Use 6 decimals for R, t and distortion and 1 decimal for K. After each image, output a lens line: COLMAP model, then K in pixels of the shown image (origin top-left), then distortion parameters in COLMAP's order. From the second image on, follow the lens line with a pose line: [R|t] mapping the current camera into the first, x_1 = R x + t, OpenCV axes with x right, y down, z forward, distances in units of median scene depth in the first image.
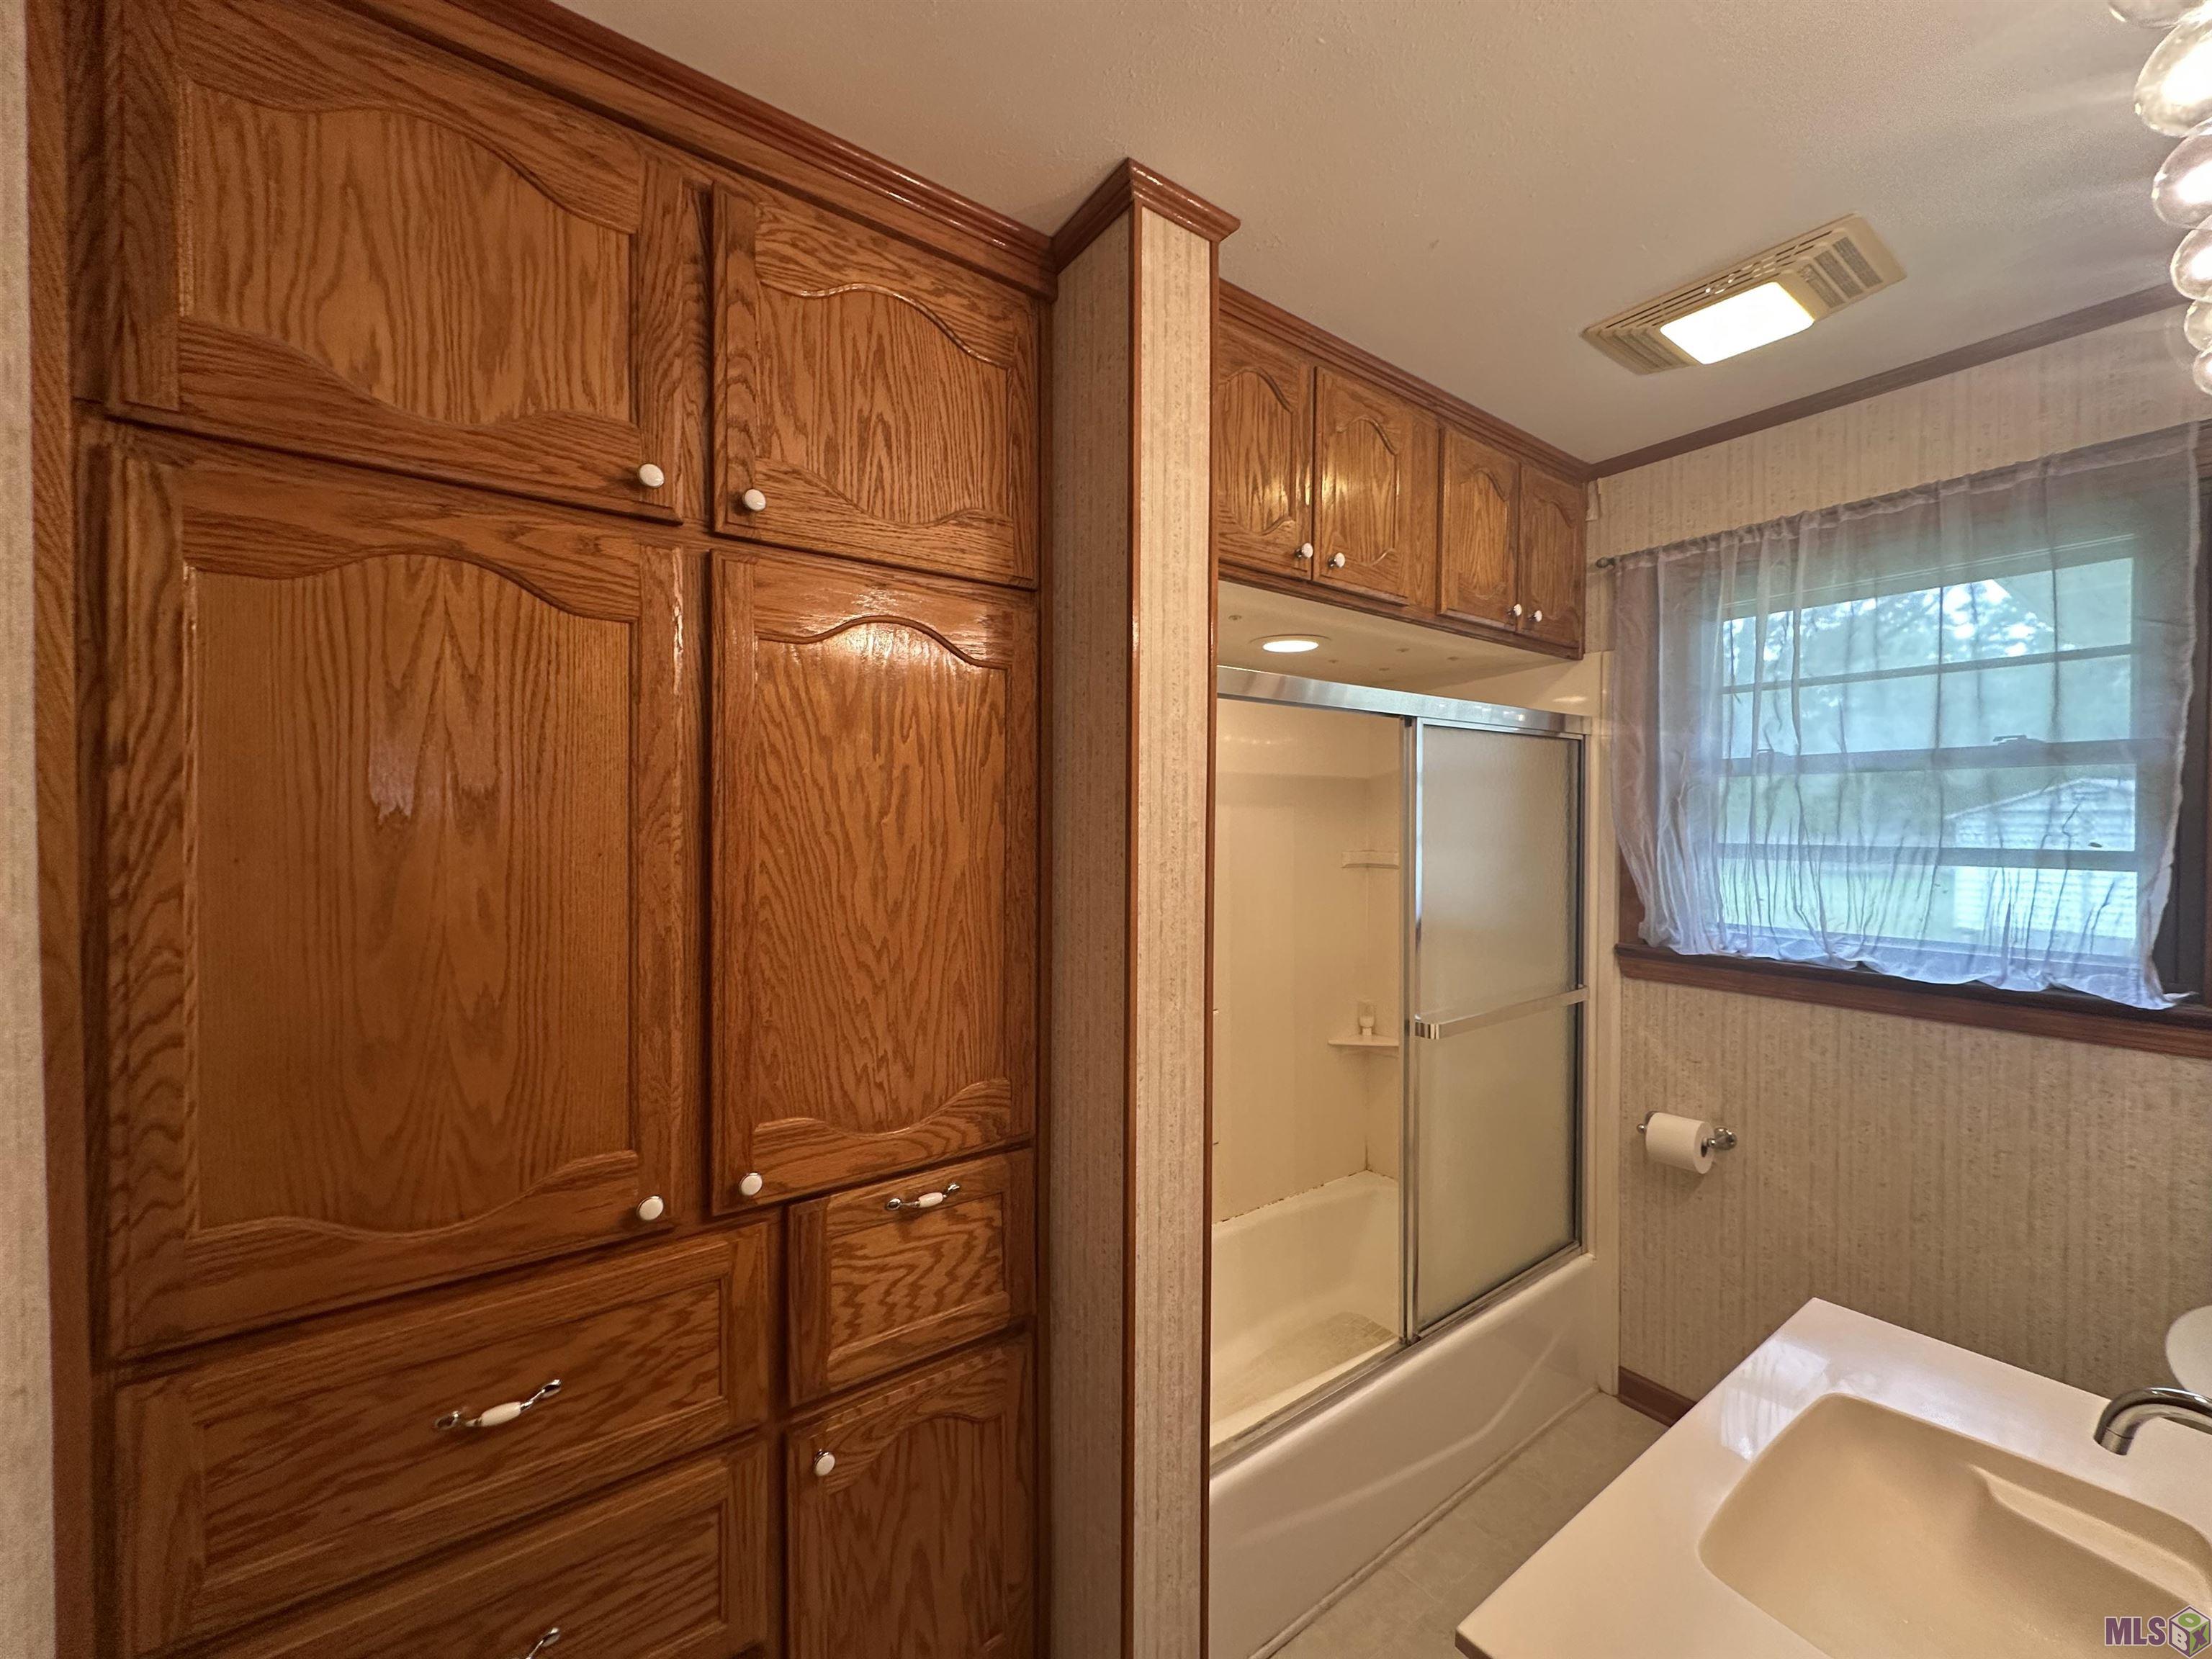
lens RADIAL K [[879.2, 0, 1108.0], [0, 879.2, 828.9], [0, 0, 1]] dist [-0.000386, -0.000185]
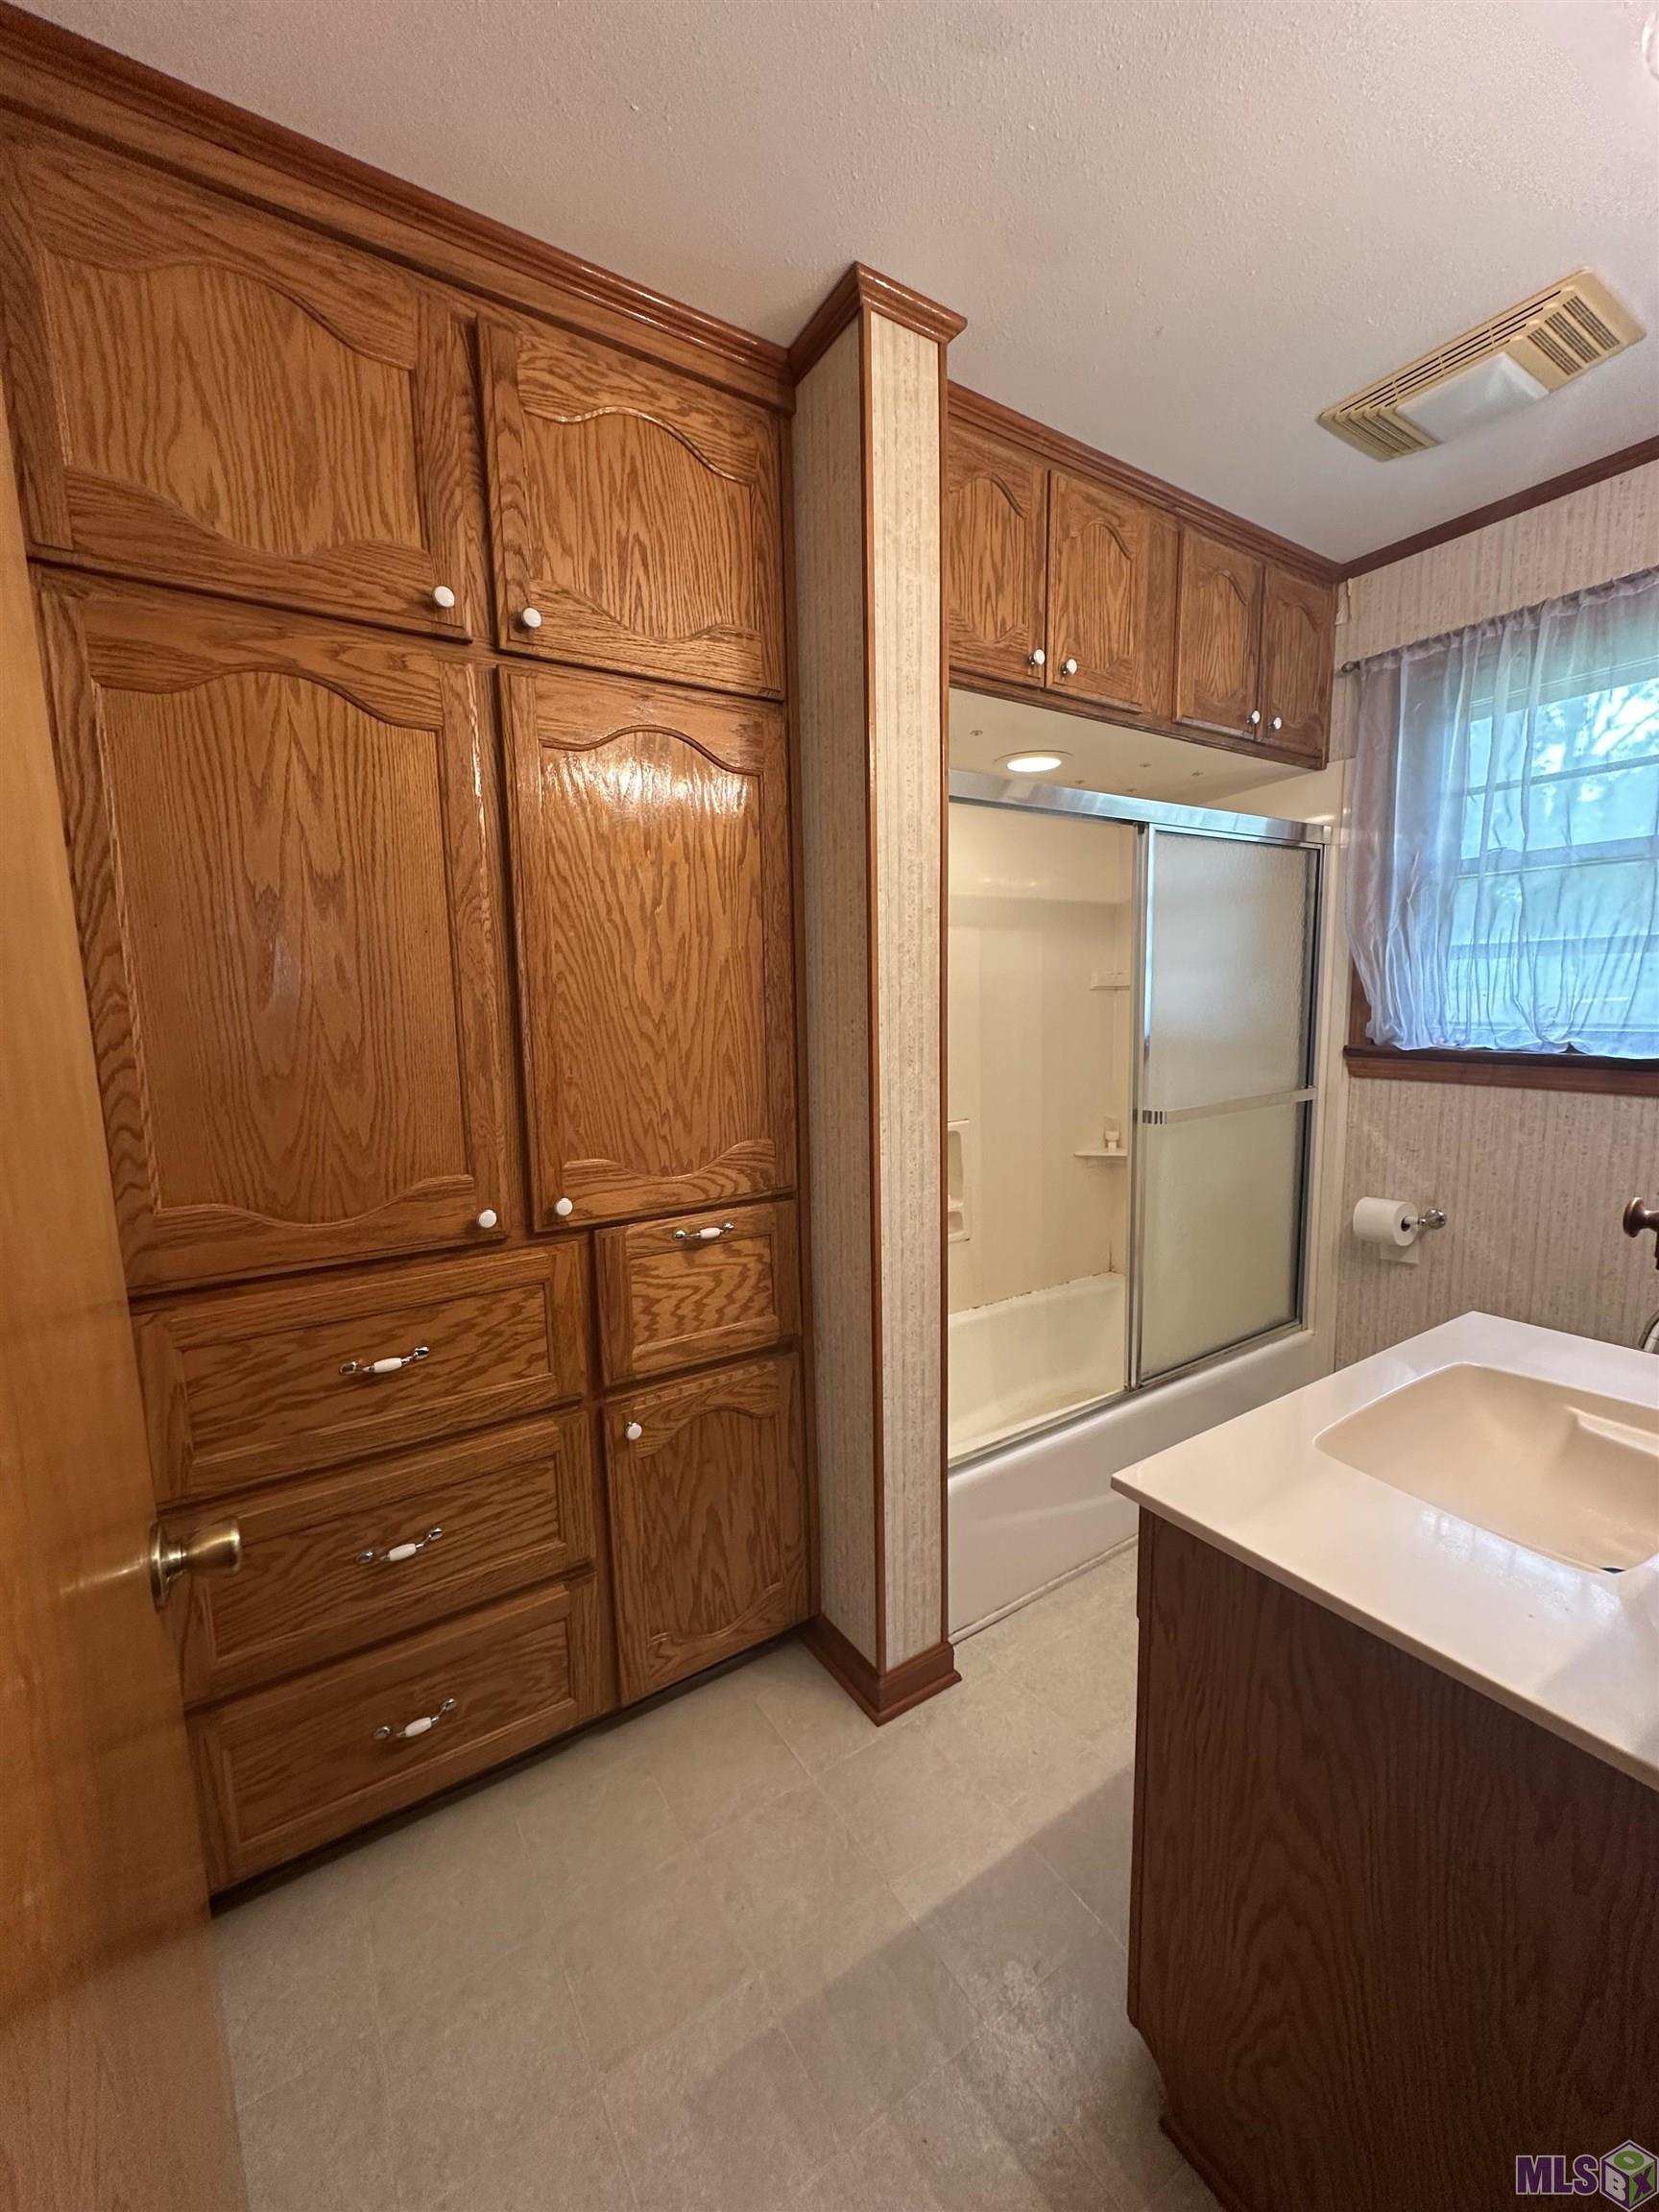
lens RADIAL K [[879.2, 0, 829.5], [0, 879.2, 1106.0], [0, 0, 1]] dist [-0.000386, -0.000185]
pose [[0.998172, -0.016812, -0.058046, 0.028354], [0.023499, 0.992911, 0.116511, 0.096288], [0.055675, -0.117662, 0.991492, -0.134480]]
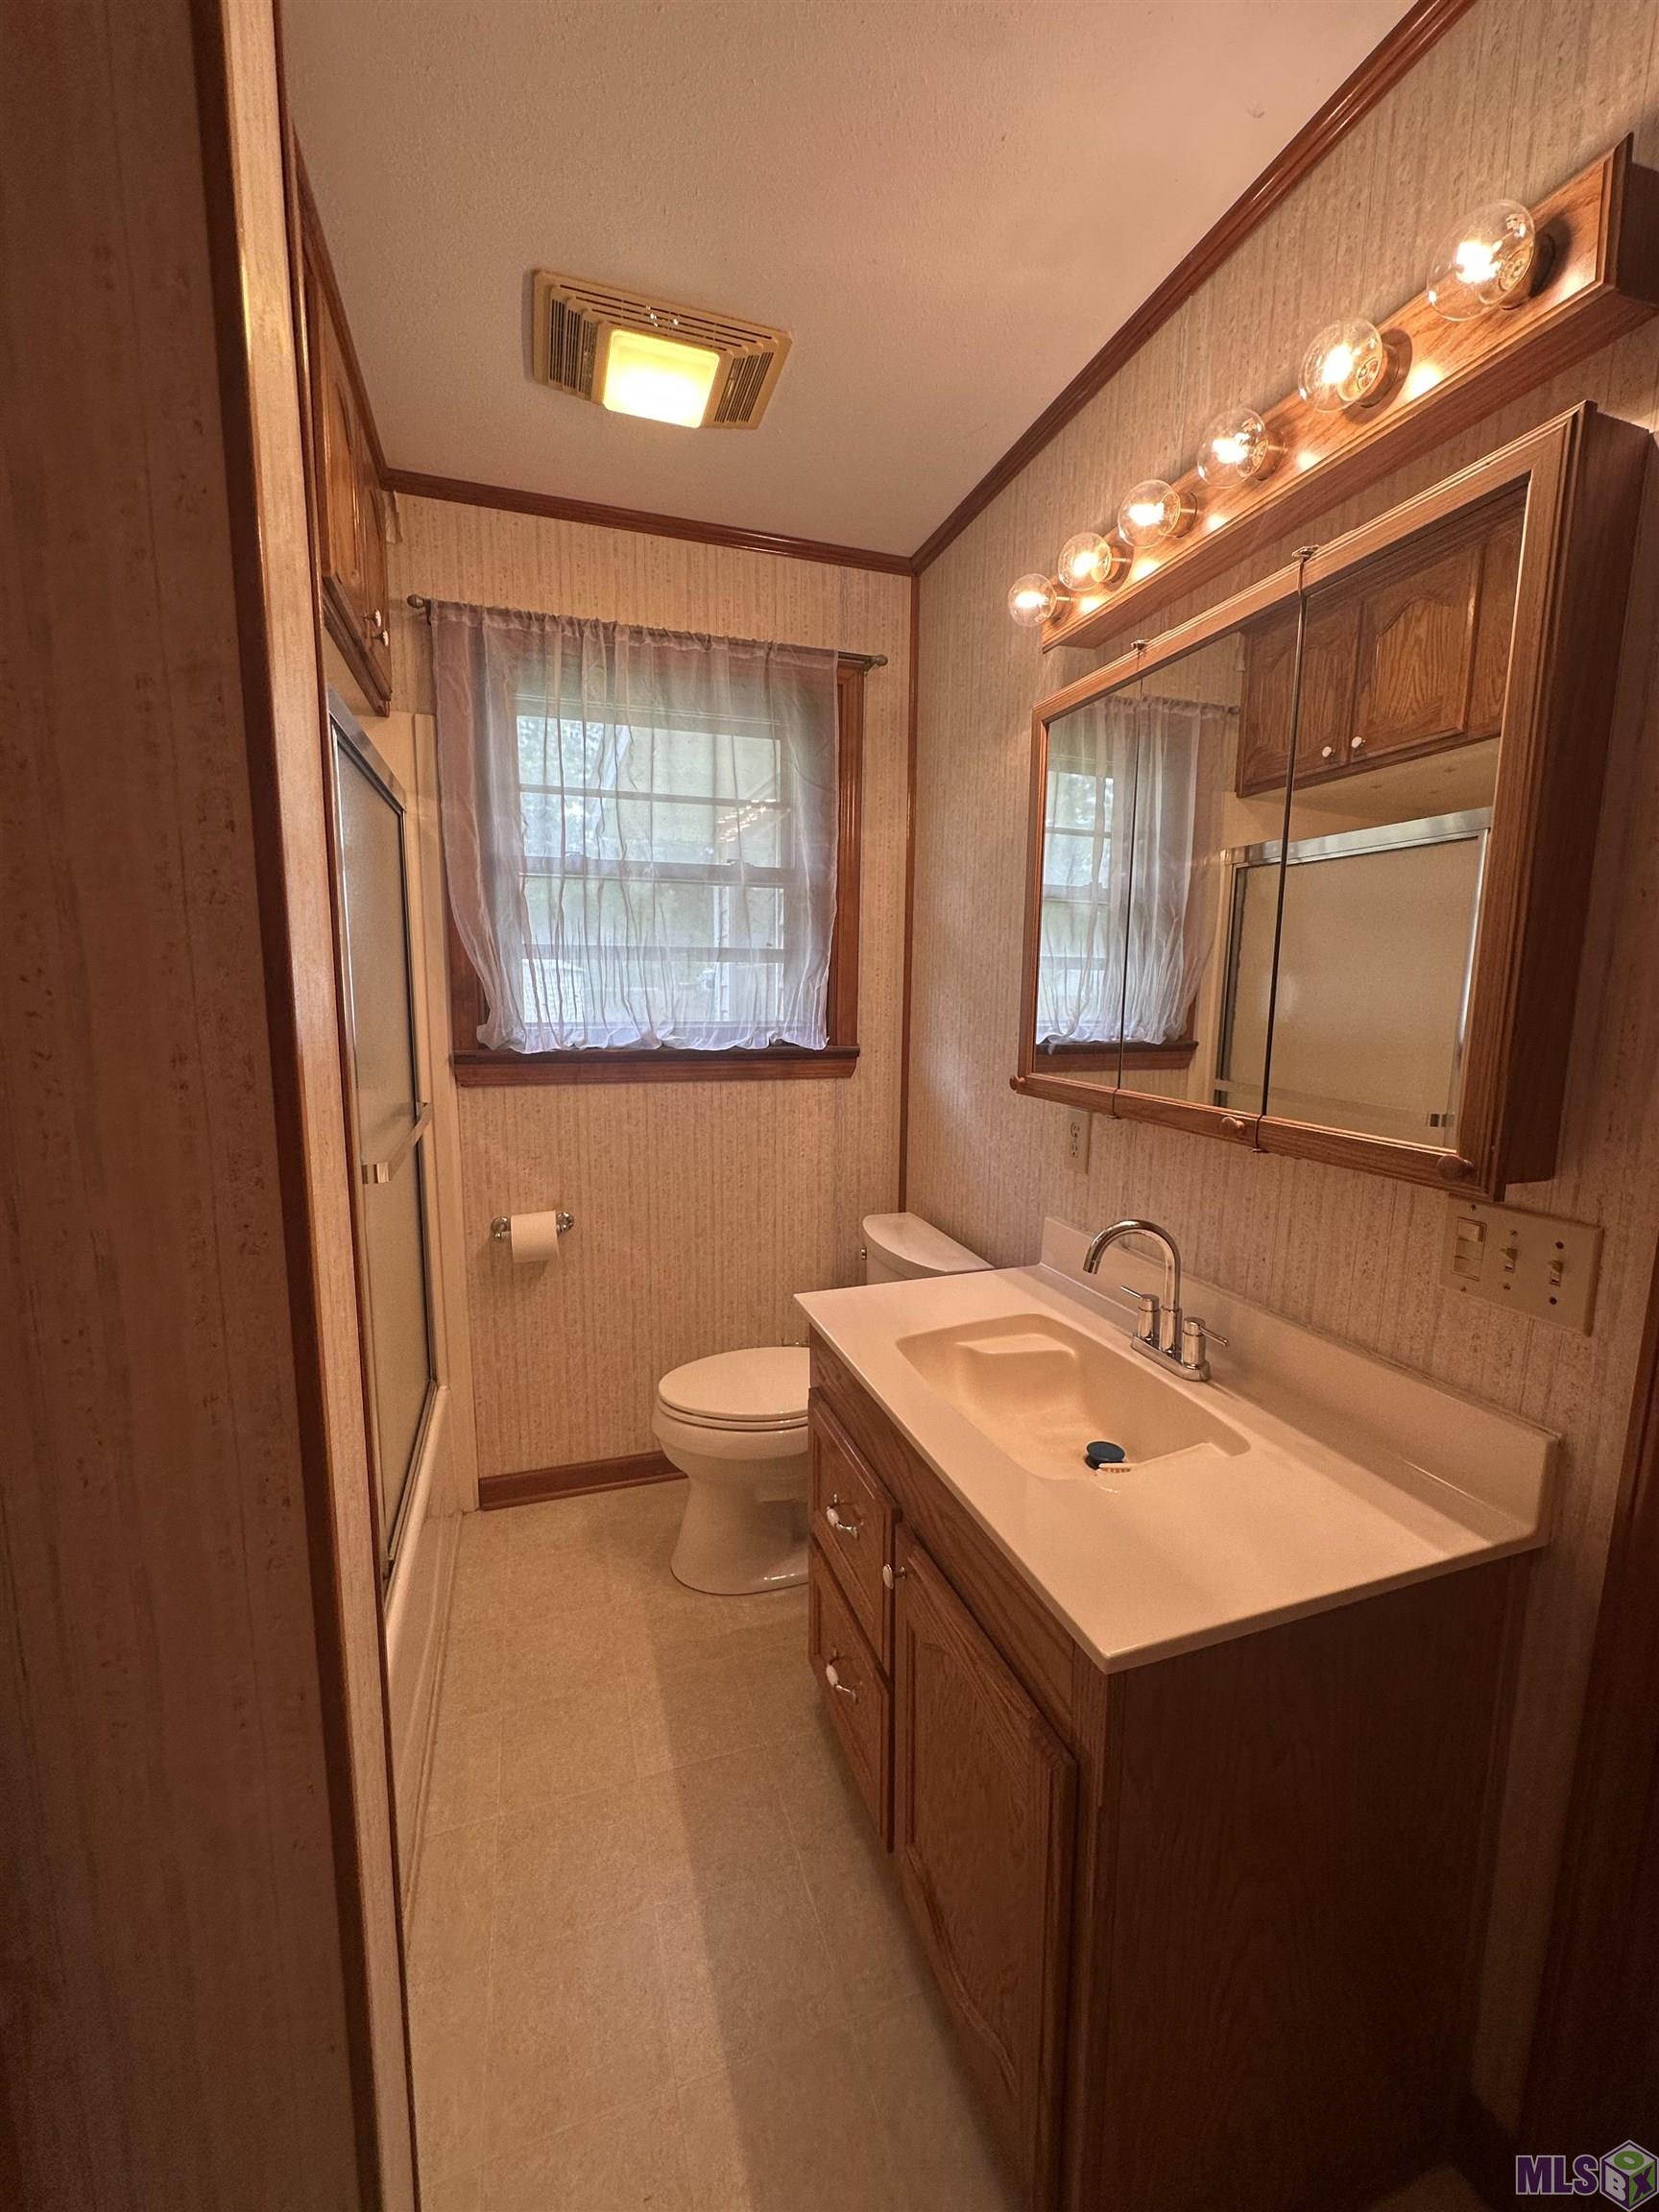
lens RADIAL K [[879.2, 0, 829.5], [0, 879.2, 1106.0], [0, 0, 1]] dist [-0.000386, -0.000185]
pose [[0.305362, -0.134221, 0.942730, -0.258863], [0.002928, 0.990144, 0.140023, 0.086992], [-0.952232, -0.039997, 0.302745, 0.507610]]
